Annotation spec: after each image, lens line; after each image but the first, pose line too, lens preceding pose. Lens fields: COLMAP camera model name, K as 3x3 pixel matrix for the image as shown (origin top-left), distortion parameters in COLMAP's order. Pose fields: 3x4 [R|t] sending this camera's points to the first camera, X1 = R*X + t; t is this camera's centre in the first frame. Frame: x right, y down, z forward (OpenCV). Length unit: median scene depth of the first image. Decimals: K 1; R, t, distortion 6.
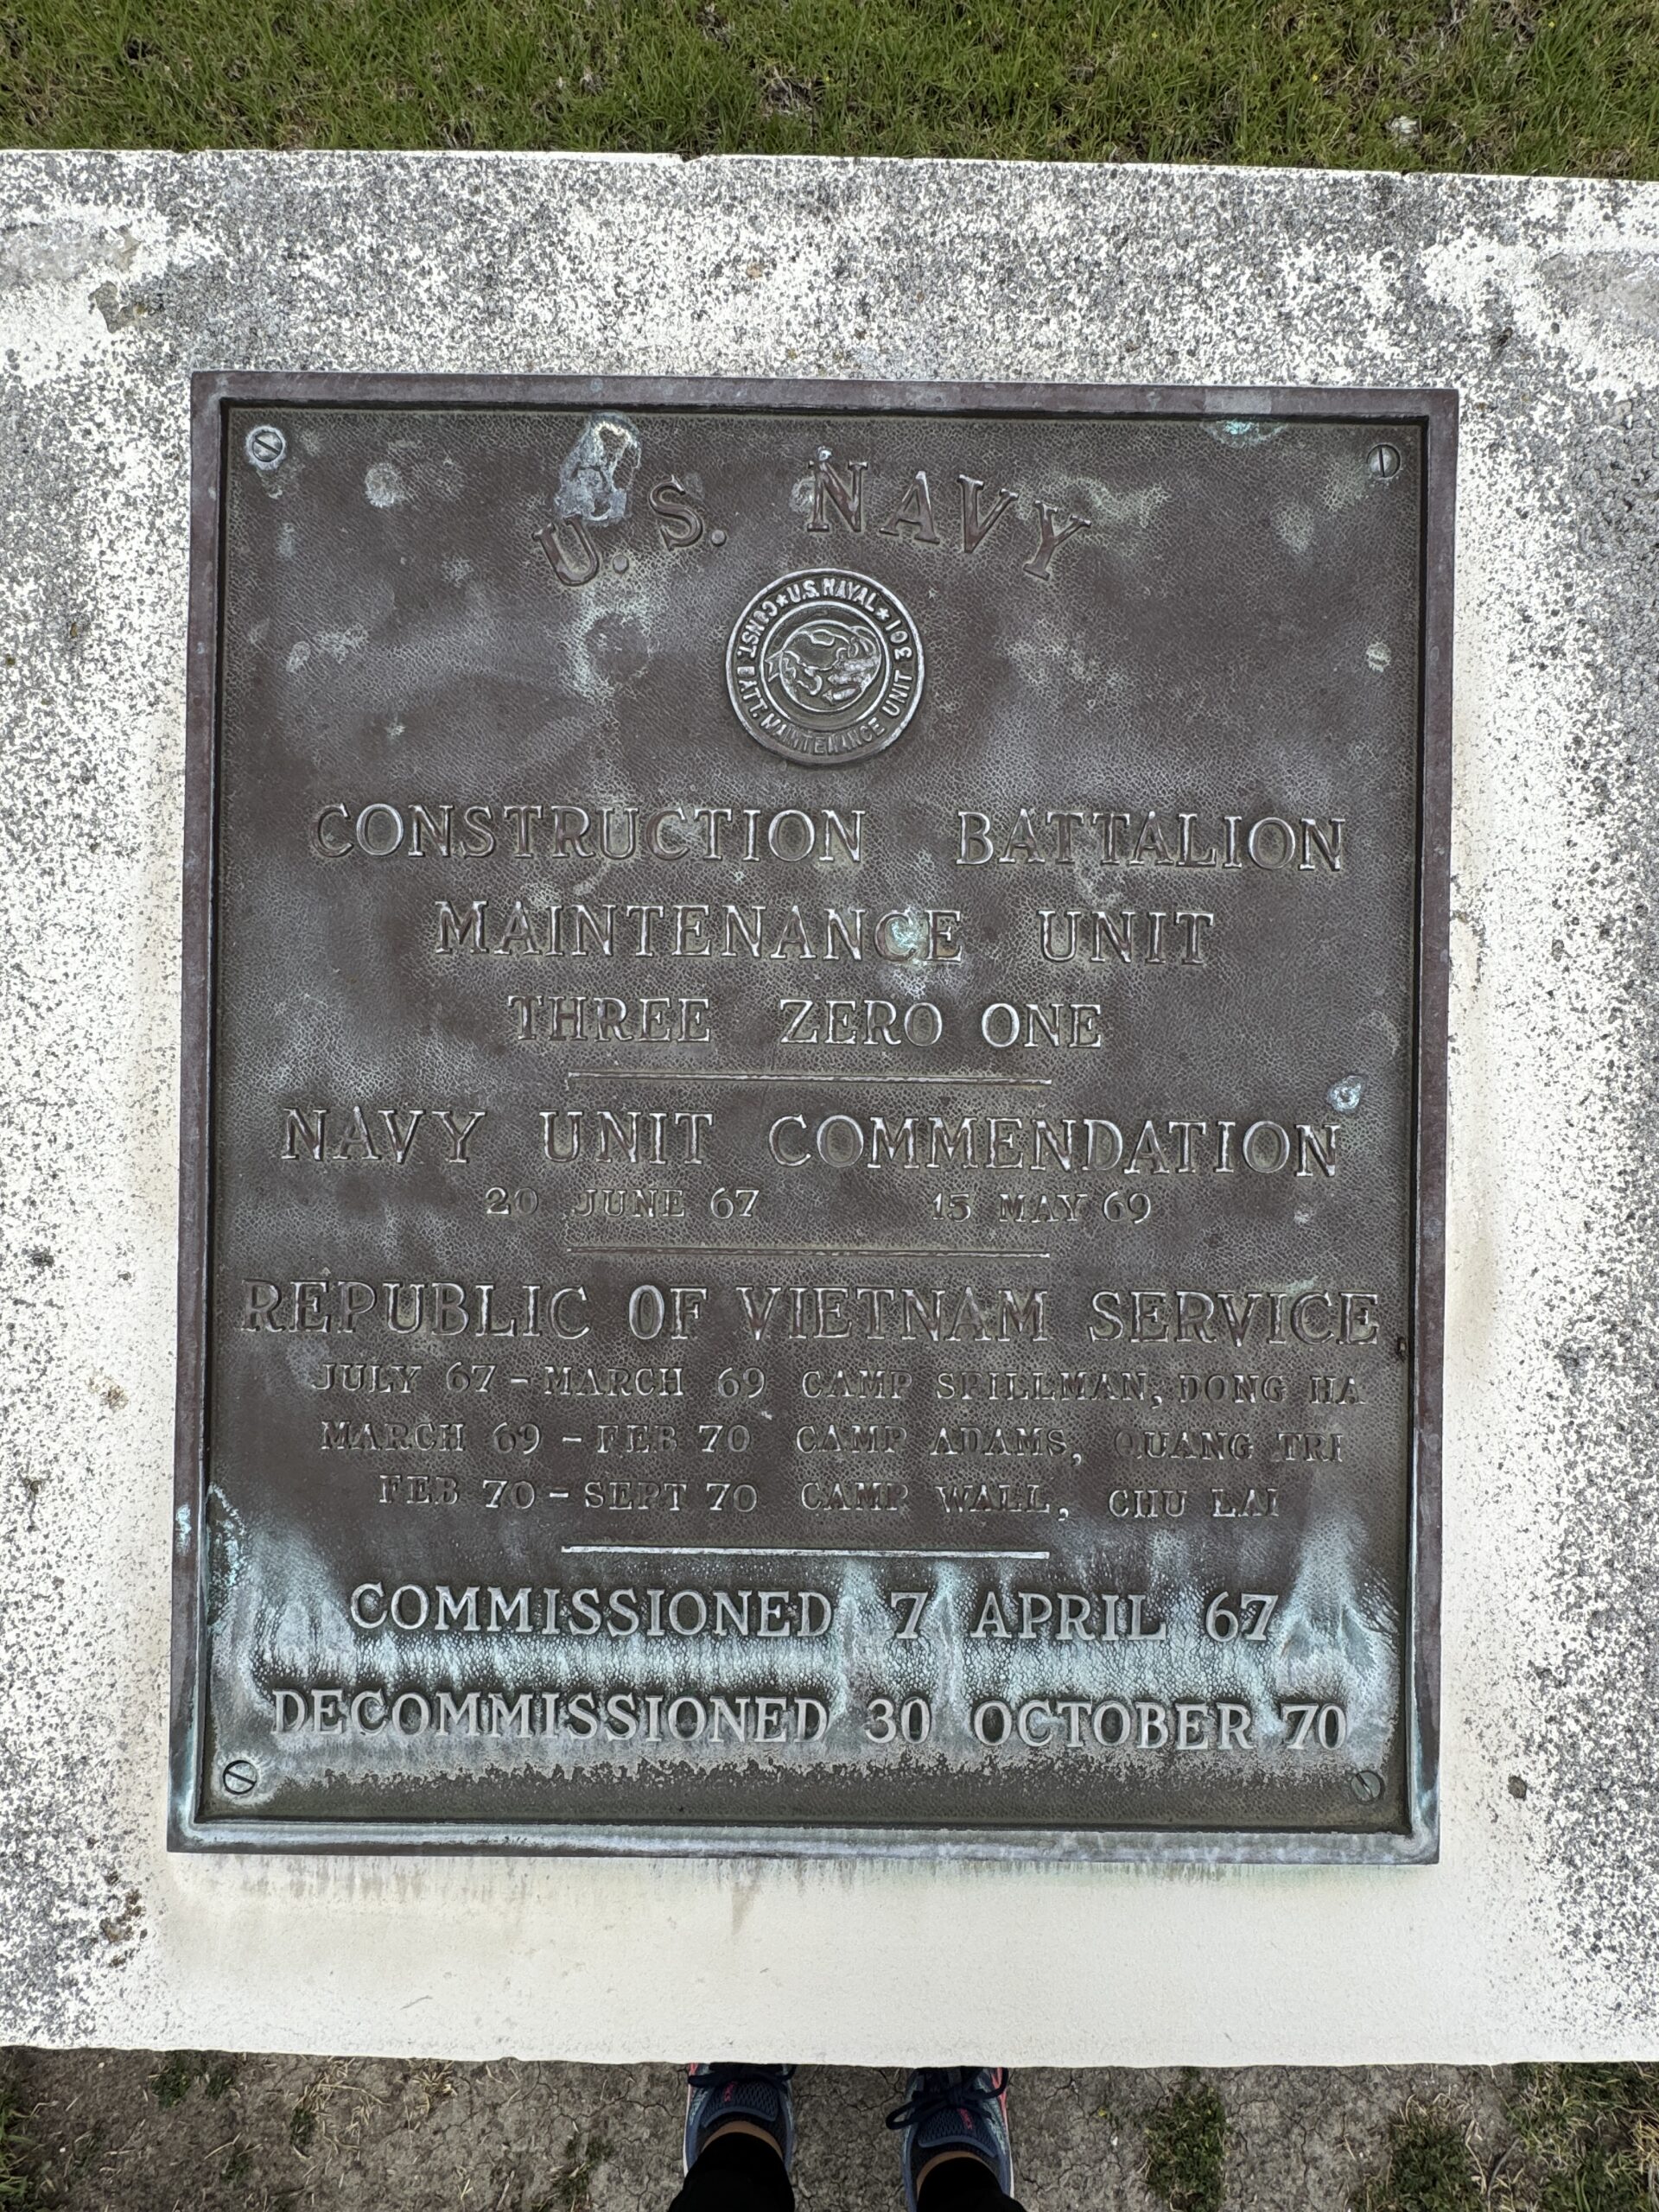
lens RADIAL K [[1146.8, 0, 824.6], [0, 1146.8, 1107.1], [0, 0, 1]] dist [-0.007123, -0.001130]
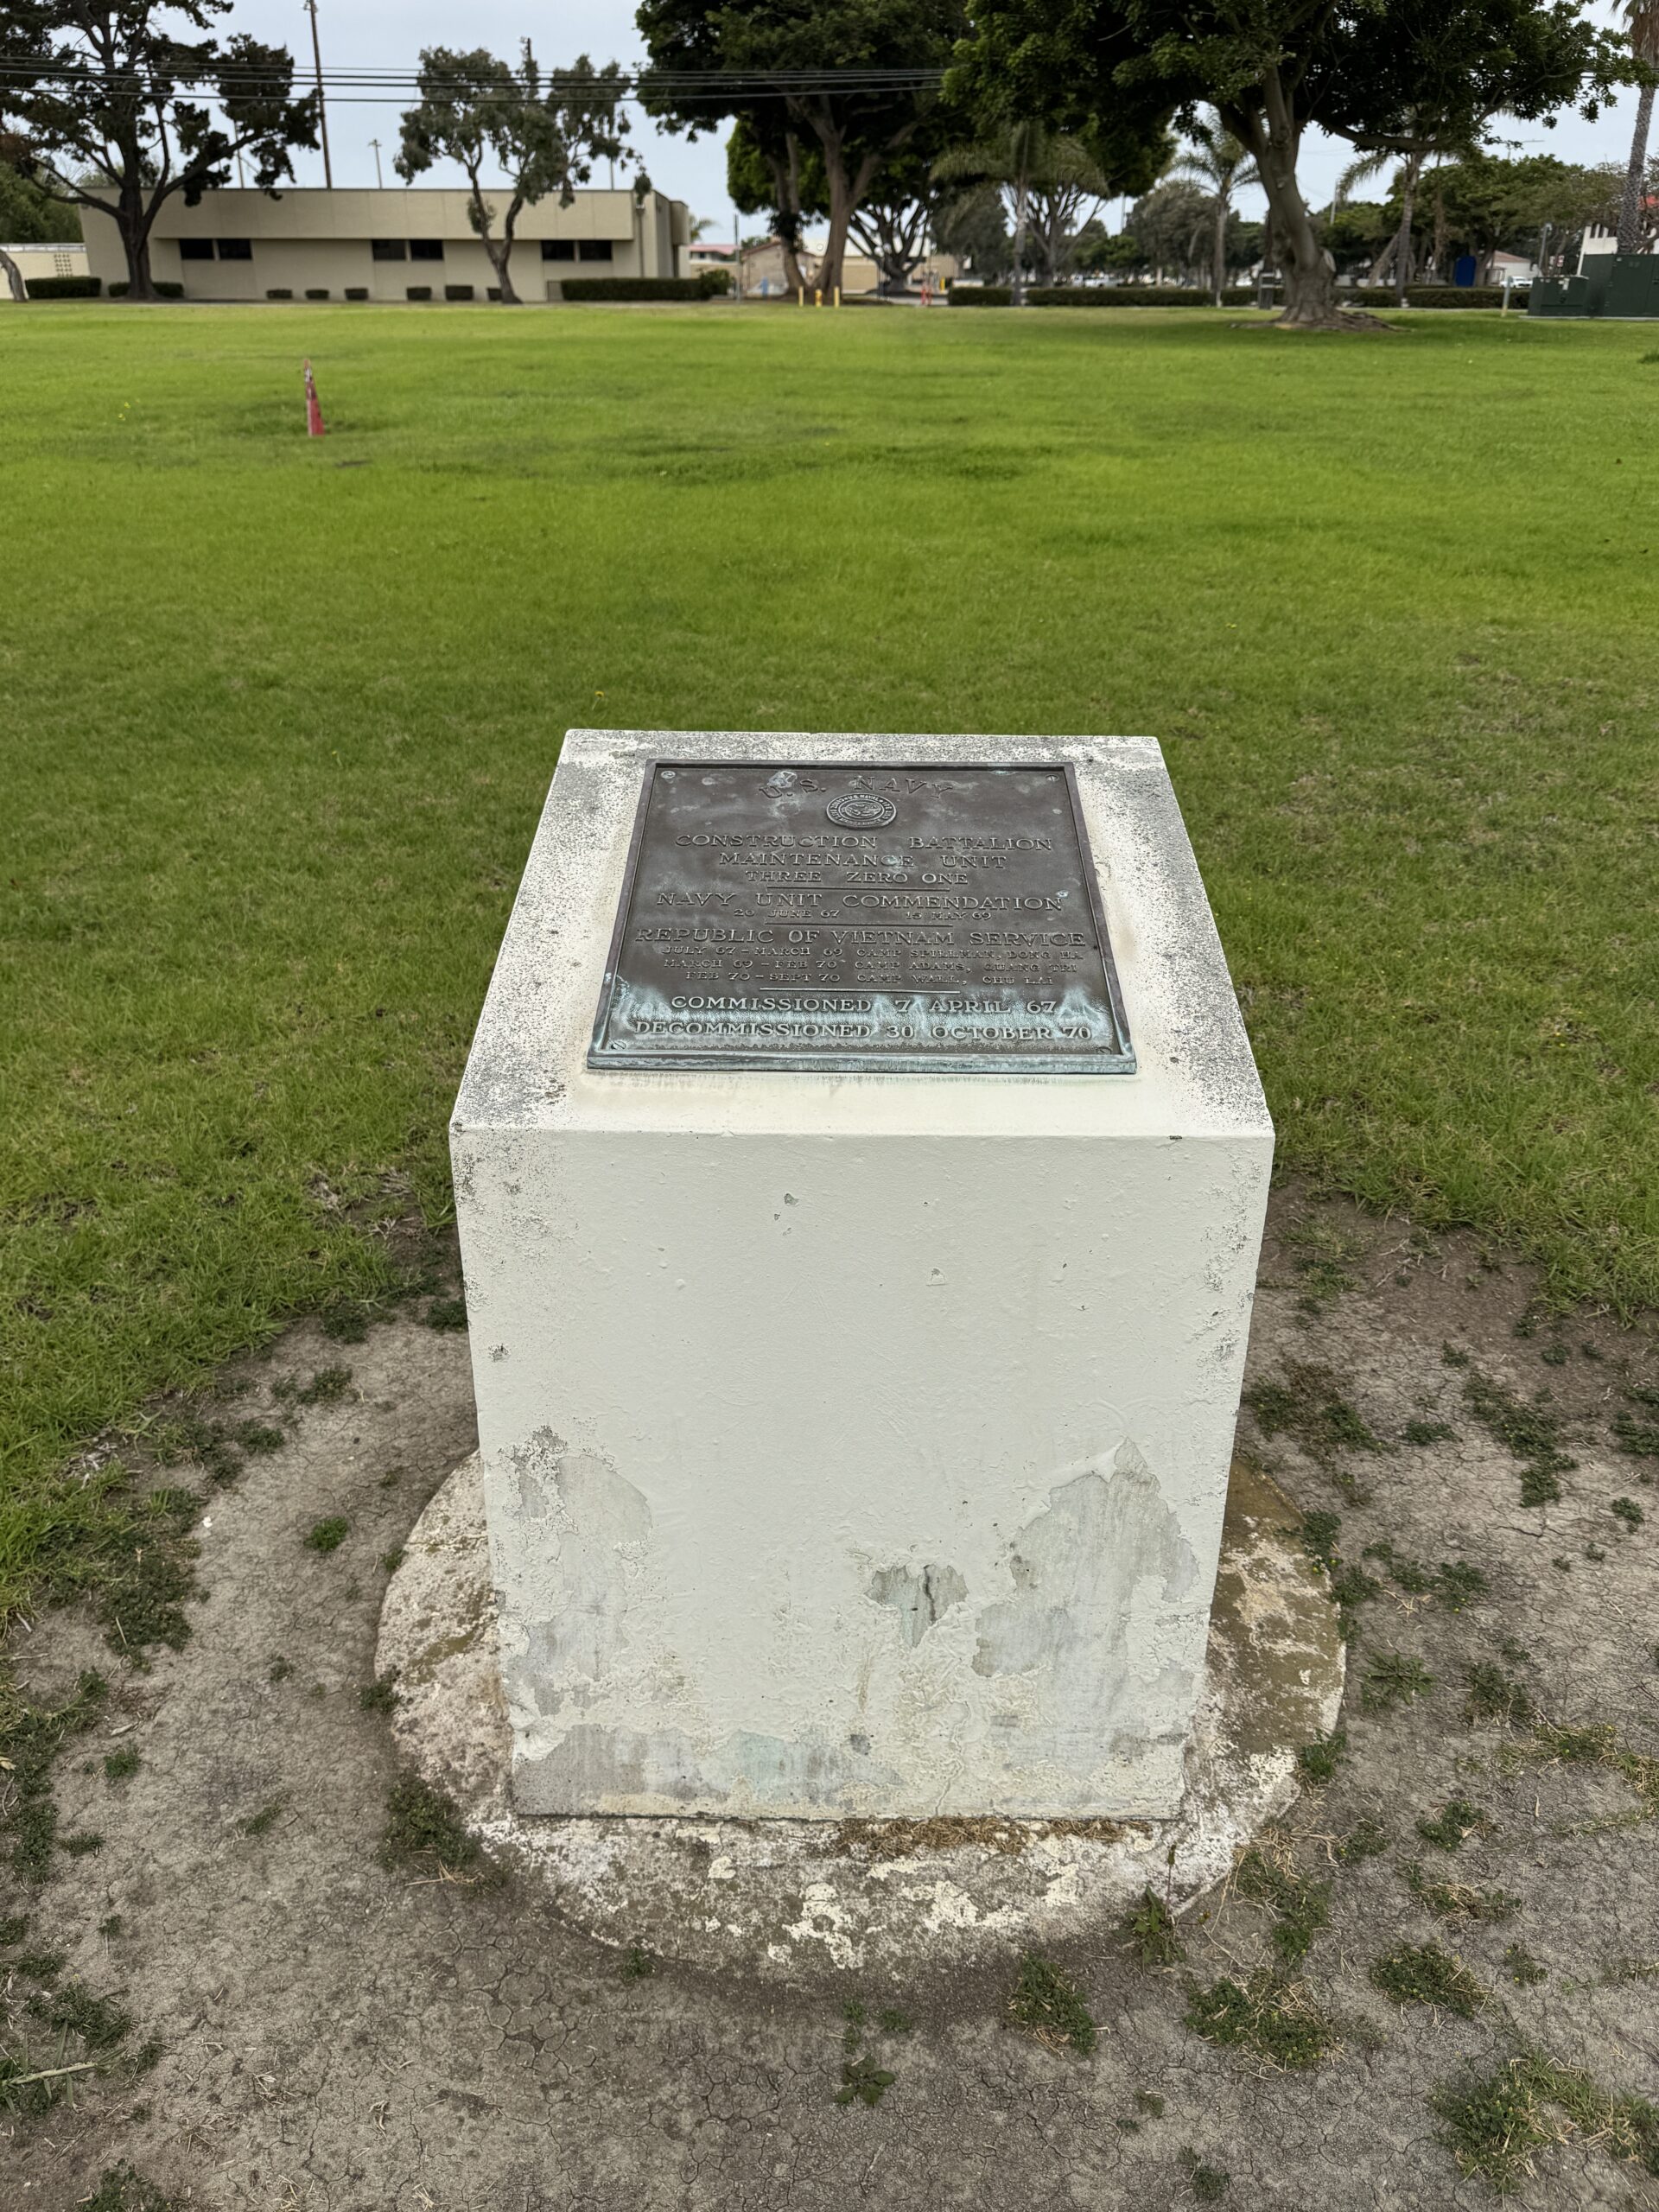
lens RADIAL K [[1755.9, 0, 831.8], [0, 1755.9, 1111.4], [0, 0, 1]] dist [0.008245, -0.004253]
pose [[0.999985, -0.001477, 0.005203, -0.095523], [0.004991, 0.622576, -0.782543, 3.459012], [-0.002083, 0.782558, 0.622575, -1.119606]]
